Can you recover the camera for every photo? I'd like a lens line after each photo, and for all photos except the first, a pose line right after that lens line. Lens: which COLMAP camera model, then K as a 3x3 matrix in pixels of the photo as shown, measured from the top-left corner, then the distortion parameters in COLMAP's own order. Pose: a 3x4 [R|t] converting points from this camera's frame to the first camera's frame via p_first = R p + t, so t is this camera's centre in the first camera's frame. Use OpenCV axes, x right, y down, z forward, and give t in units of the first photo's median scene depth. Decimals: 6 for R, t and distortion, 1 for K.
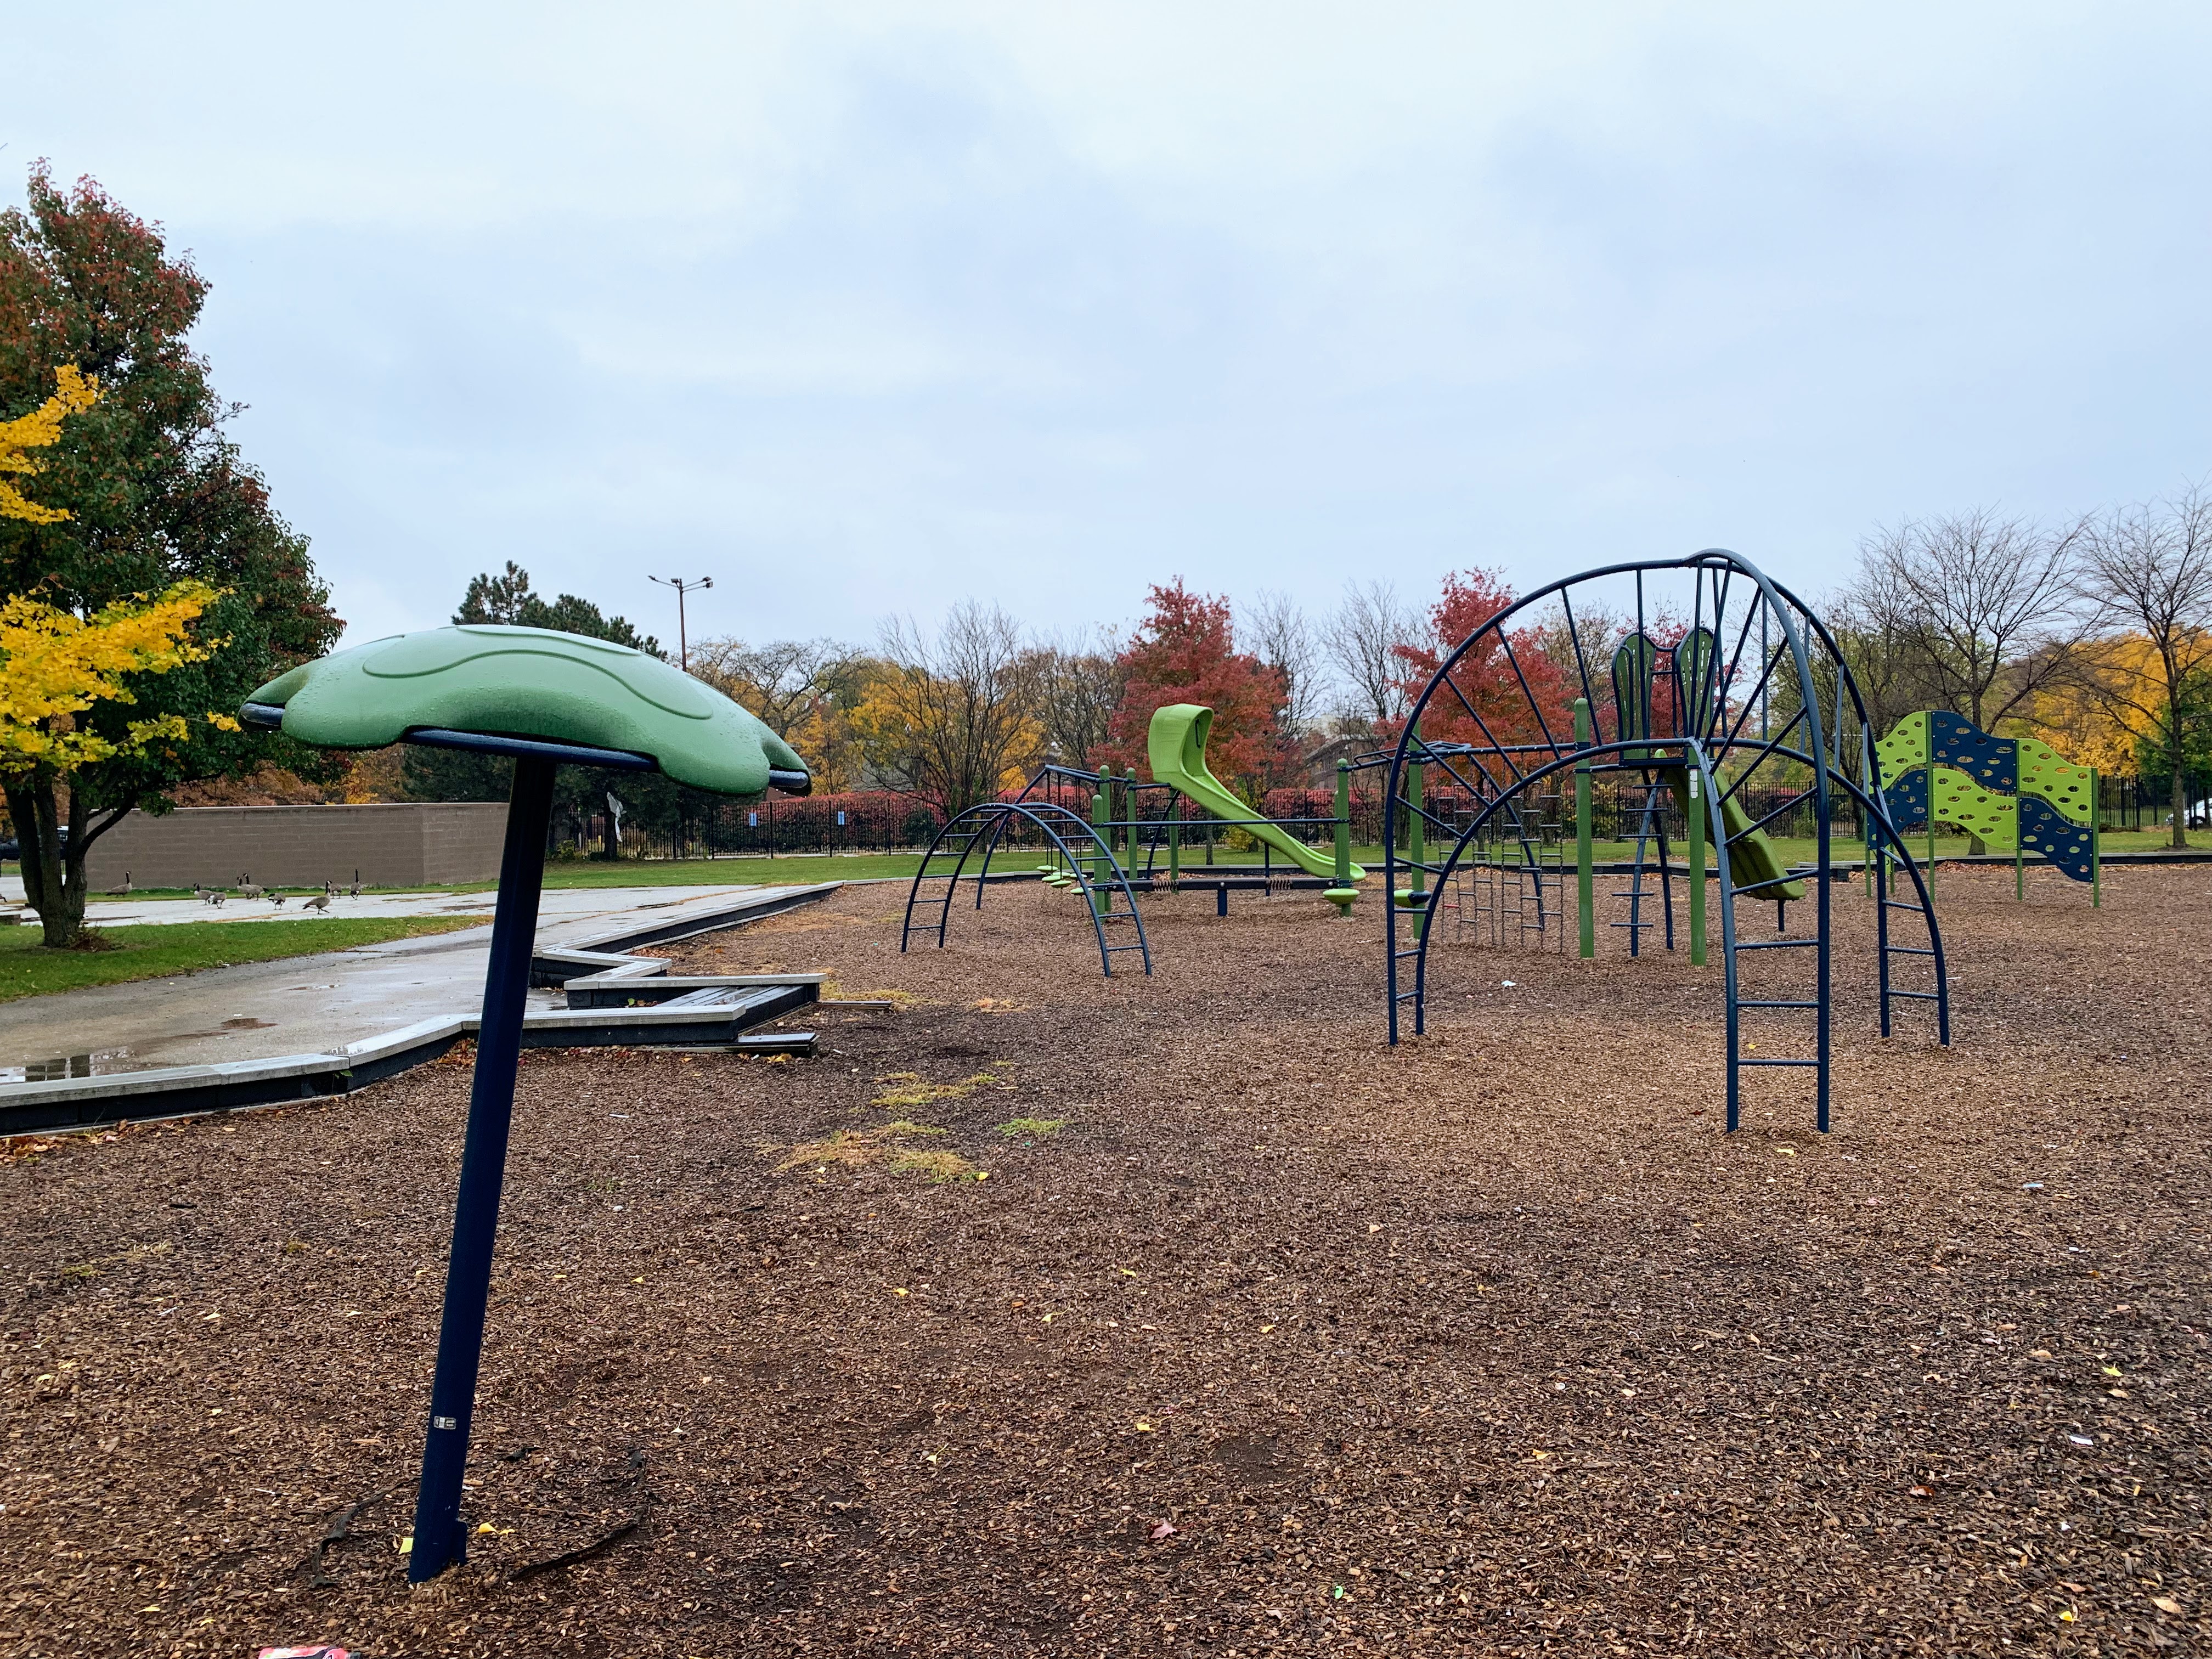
lens RADIAL K [[1650.4, 0, 1093.8], [0, 1650.4, 818.7], [0, 0, 1]] dist [0.060174, -0.039716]
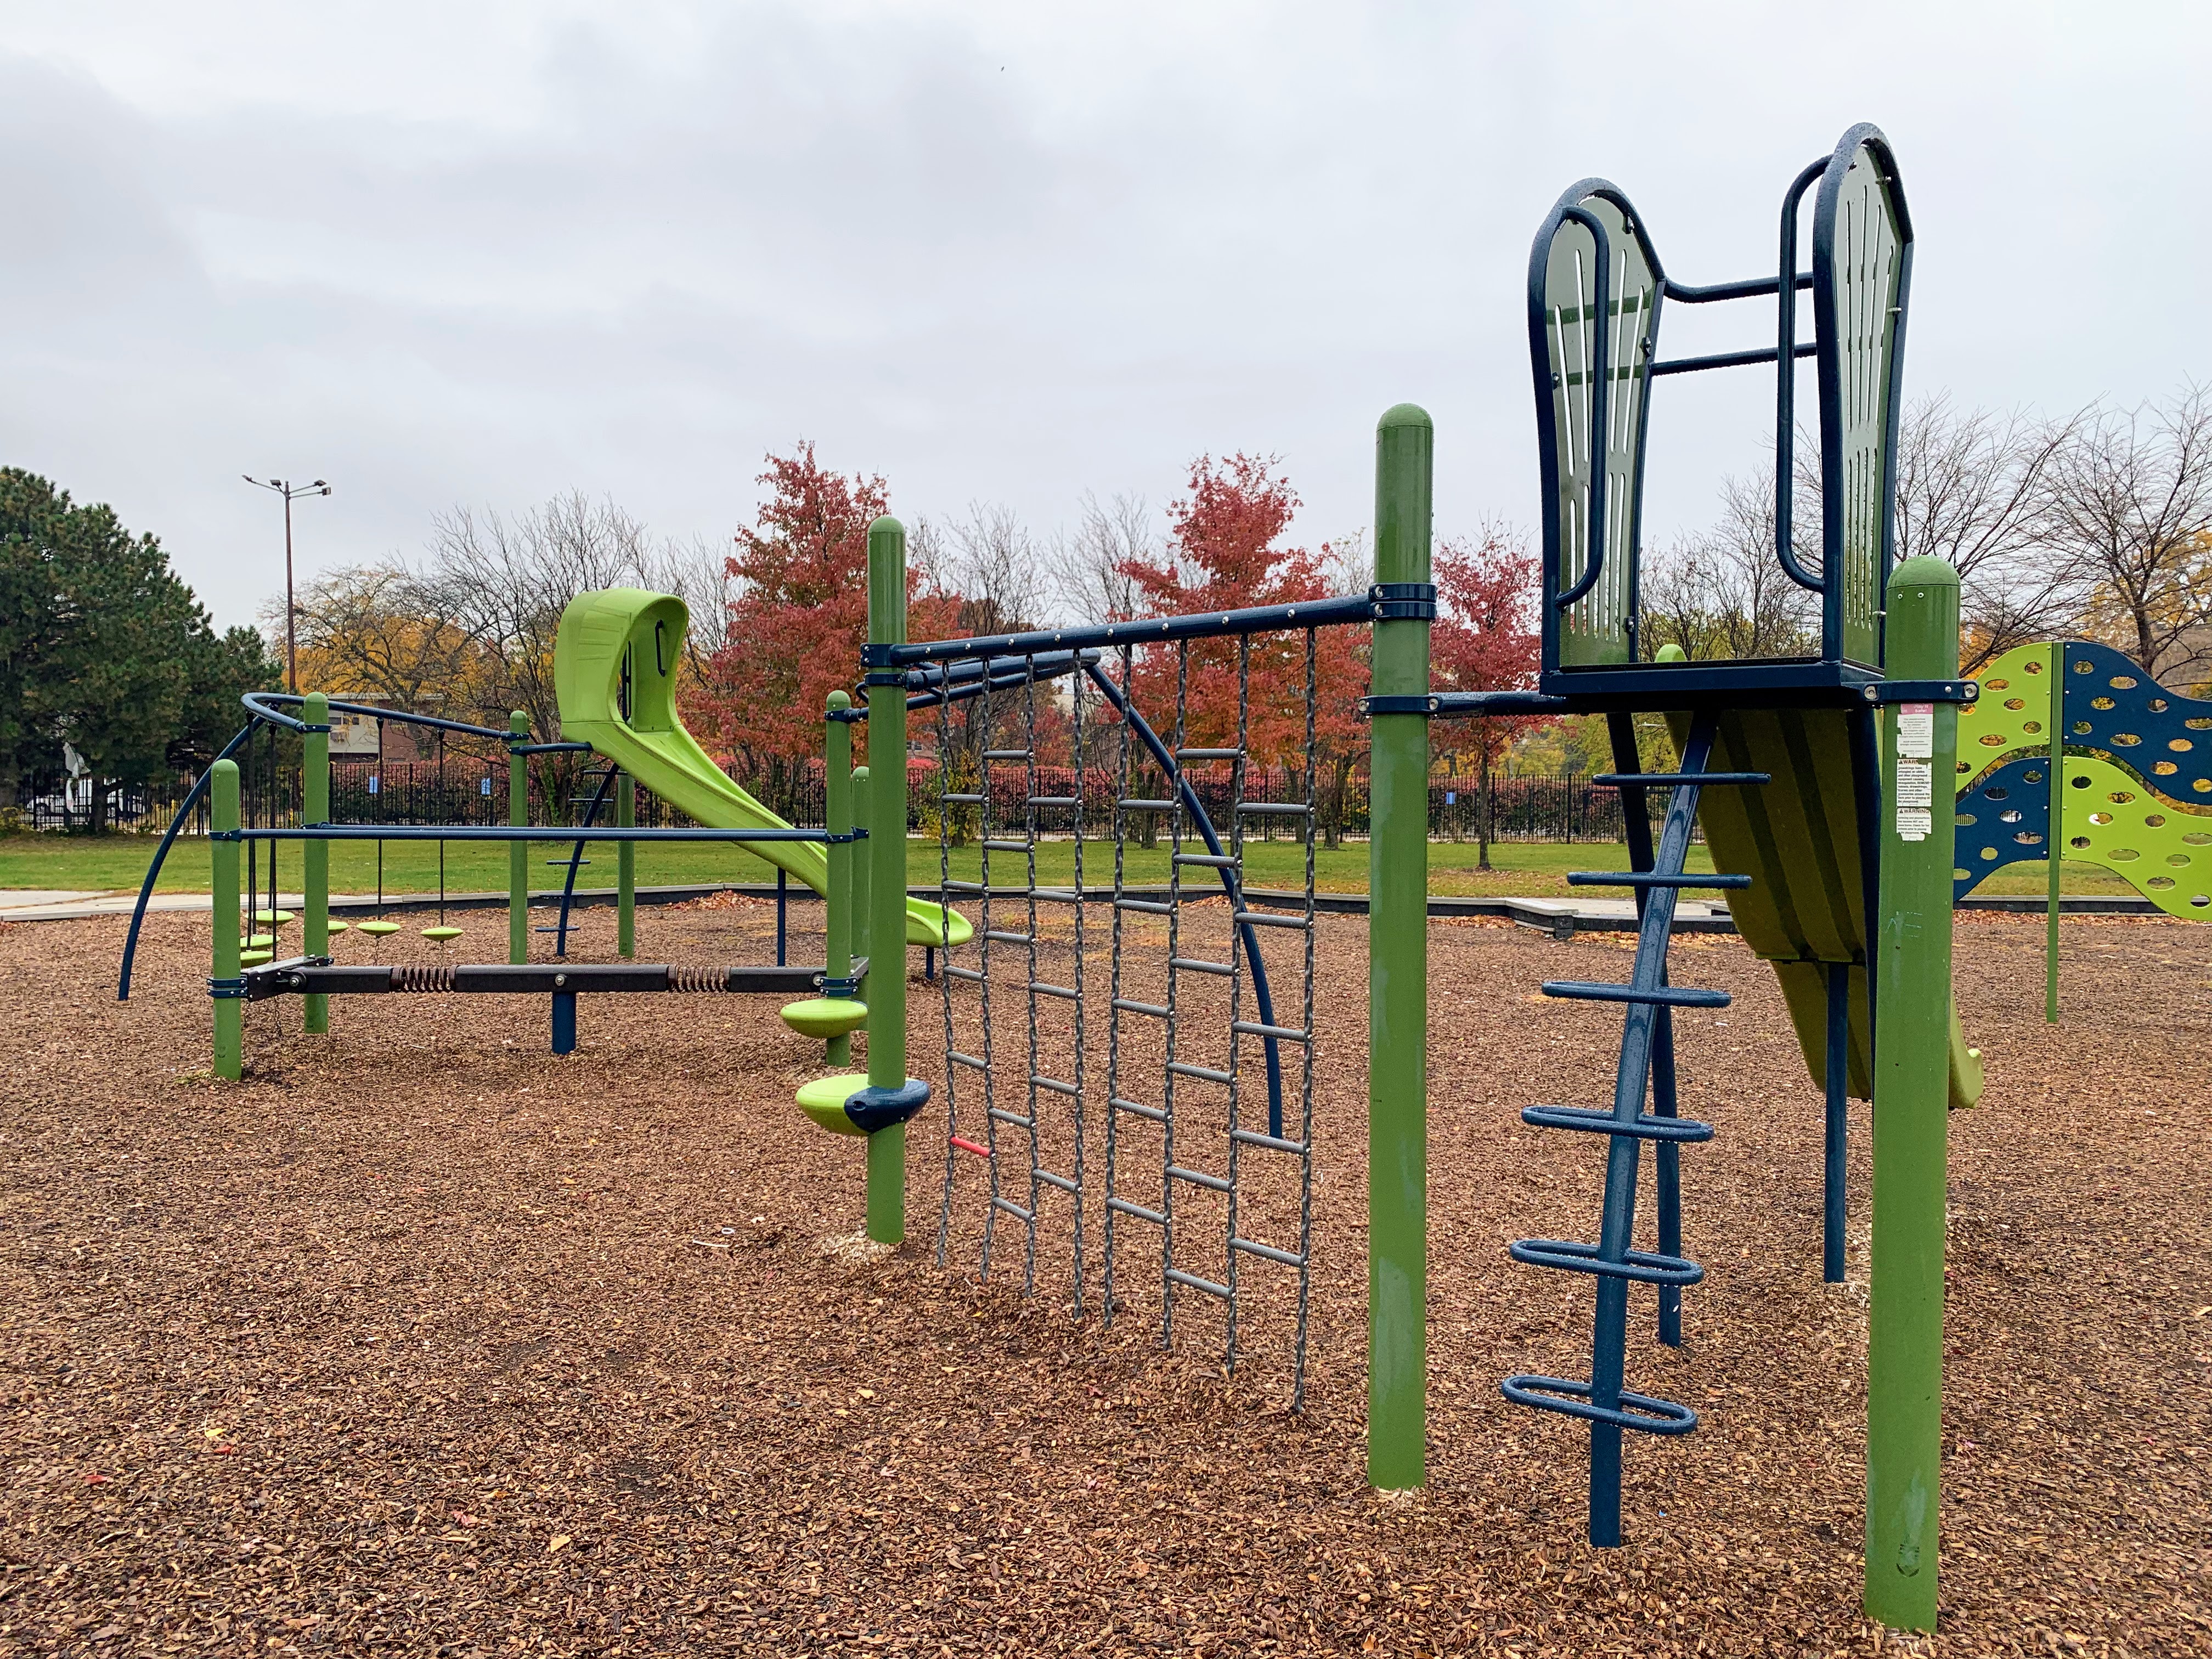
lens RADIAL K [[1650.4, 0, 1106.7], [0, 1650.4, 836.7], [0, 0, 1]] dist [0.060174, -0.039716]
pose [[0.991601, 0.023452, 0.127187, 0.091045], [-0.026660, 0.999366, 0.023581, -0.006069], [-0.126553, -0.026773, 0.991598, 0.314778]]
